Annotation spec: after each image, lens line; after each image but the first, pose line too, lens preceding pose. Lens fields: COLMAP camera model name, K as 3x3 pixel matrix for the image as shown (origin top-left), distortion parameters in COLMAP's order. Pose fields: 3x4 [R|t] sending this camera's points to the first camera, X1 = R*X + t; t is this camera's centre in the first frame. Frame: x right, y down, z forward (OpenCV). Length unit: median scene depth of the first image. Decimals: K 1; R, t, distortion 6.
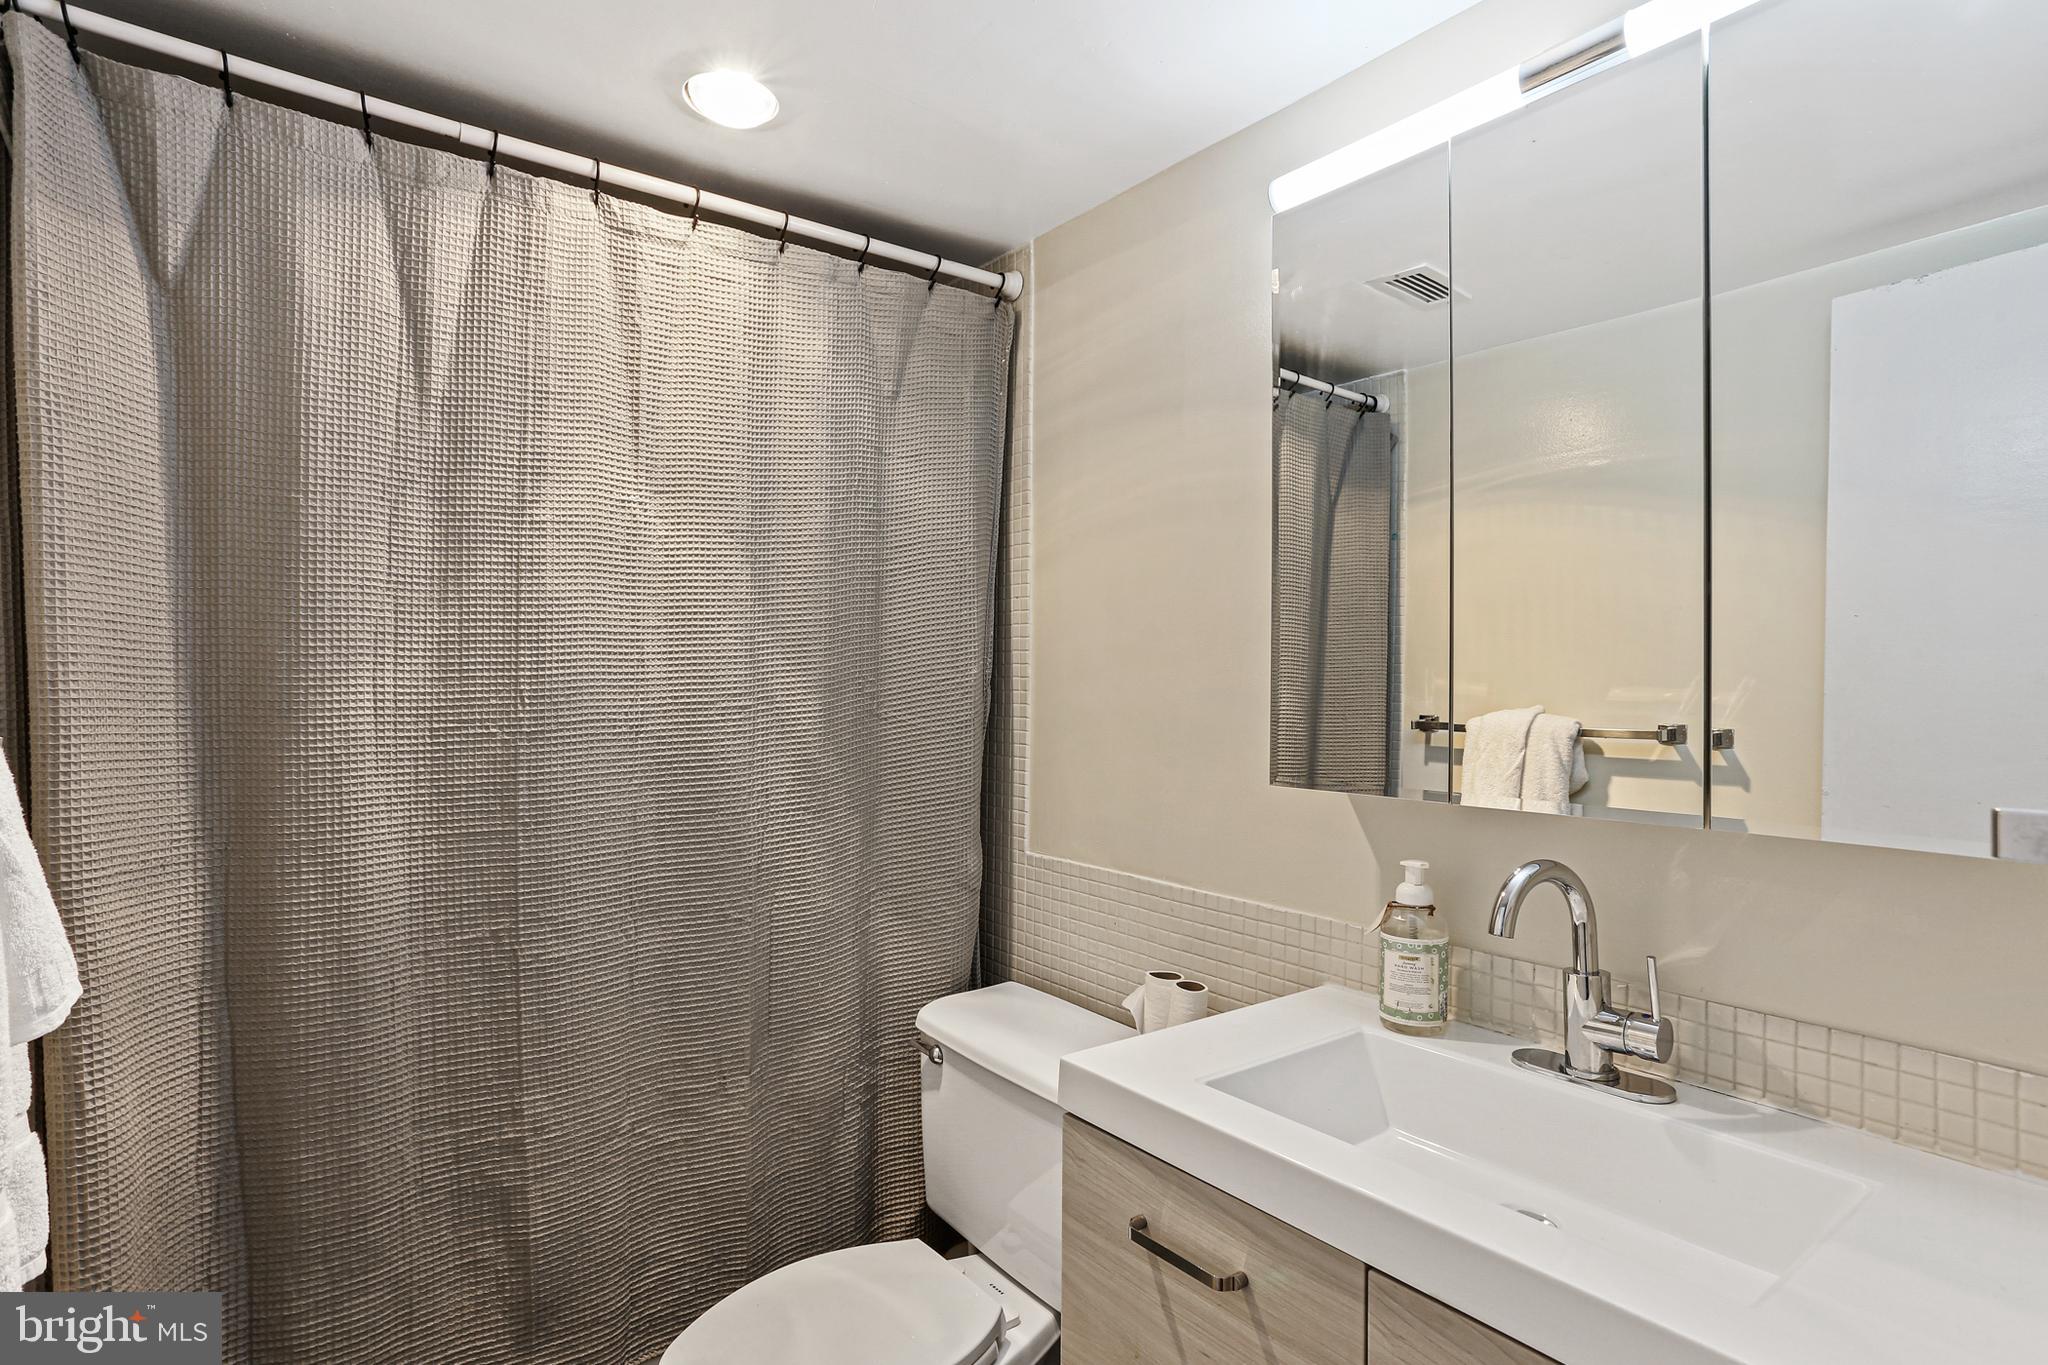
lens RADIAL K [[1031.6, 0, 1024.0], [0, 1031.6, 682.5], [0, 0, 1]] dist [-0.057053, 0.027600]
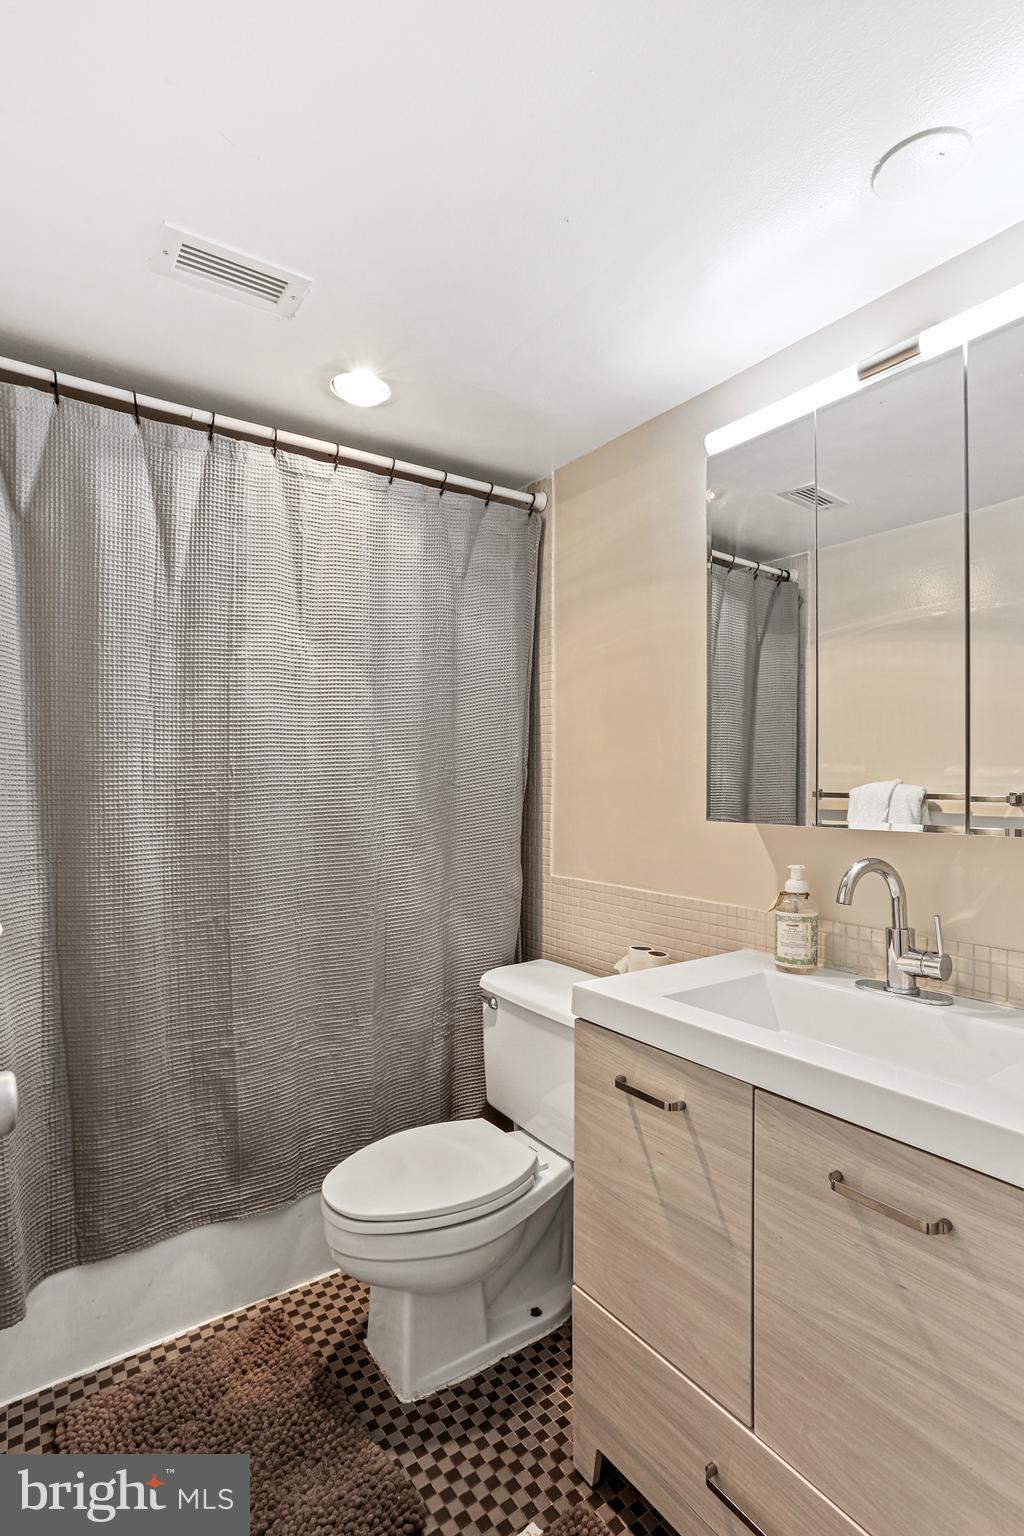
lens RADIAL K [[746.9, 0, 517.8], [0, 746.9, 781.4], [0, 0, 1]] dist [-0.050811, 0.027103]
pose [[0.999150, -0.004300, -0.040989, -0.001499], [0.004365, 0.999989, 0.001512, 0.031592], [0.040982, -0.001689, 0.999158, -0.128112]]
